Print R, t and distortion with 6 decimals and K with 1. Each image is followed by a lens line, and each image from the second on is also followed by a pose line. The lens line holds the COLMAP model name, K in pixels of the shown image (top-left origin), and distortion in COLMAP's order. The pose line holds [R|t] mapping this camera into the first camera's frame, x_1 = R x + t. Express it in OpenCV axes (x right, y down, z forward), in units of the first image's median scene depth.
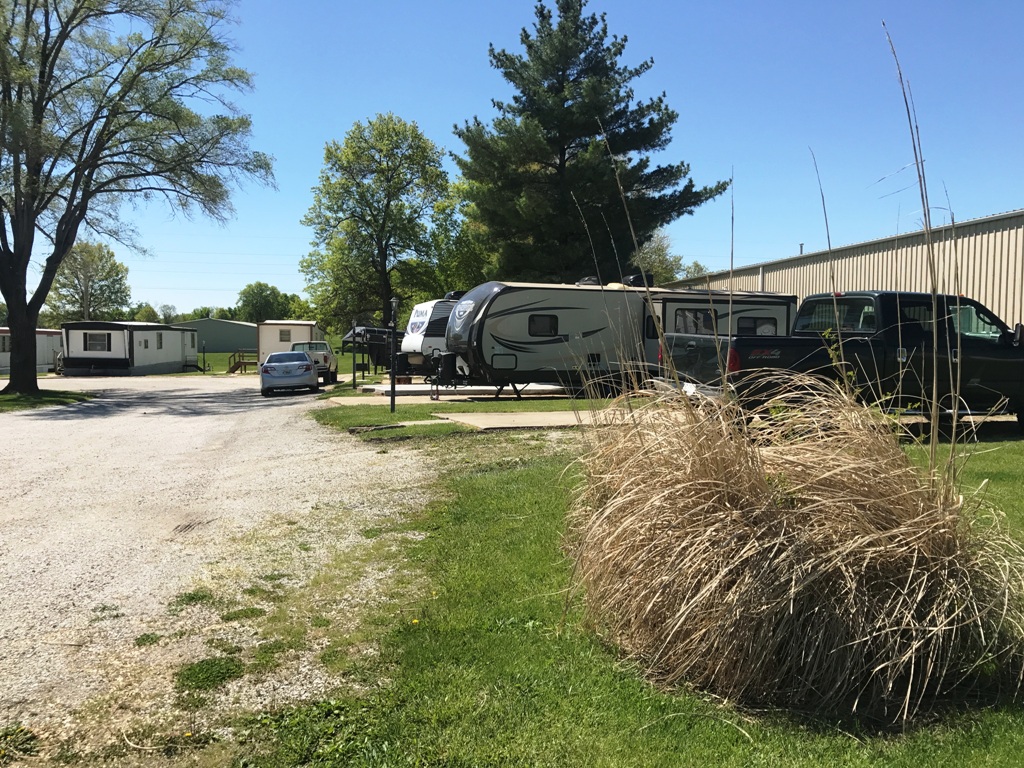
lens RADIAL K [[876.7, 0, 512.0], [0, 876.7, 384.0], [0, 0, 1]] dist [-0.011054, -0.001527]
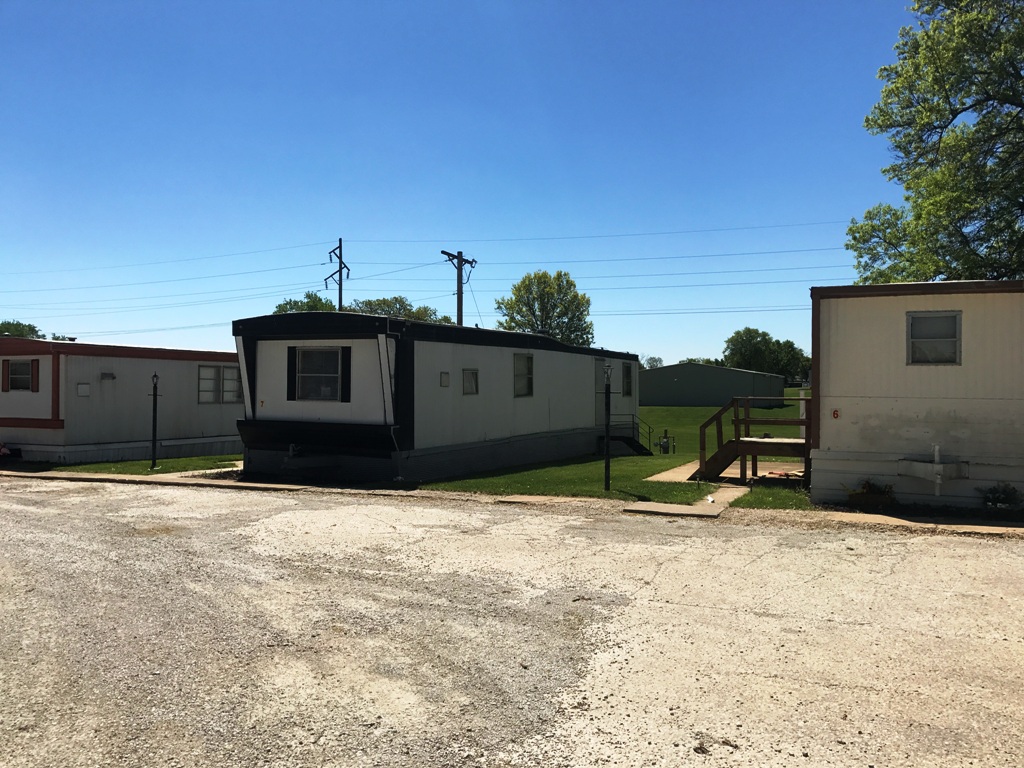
lens RADIAL K [[876.7, 0, 512.0], [0, 876.7, 384.0], [0, 0, 1]] dist [-0.011054, -0.001527]
pose [[0.857482, -0.005876, -0.514481, -0.150833], [-0.025810, 0.998185, -0.054417, -0.017652], [0.513867, 0.059941, 0.855773, 0.476698]]
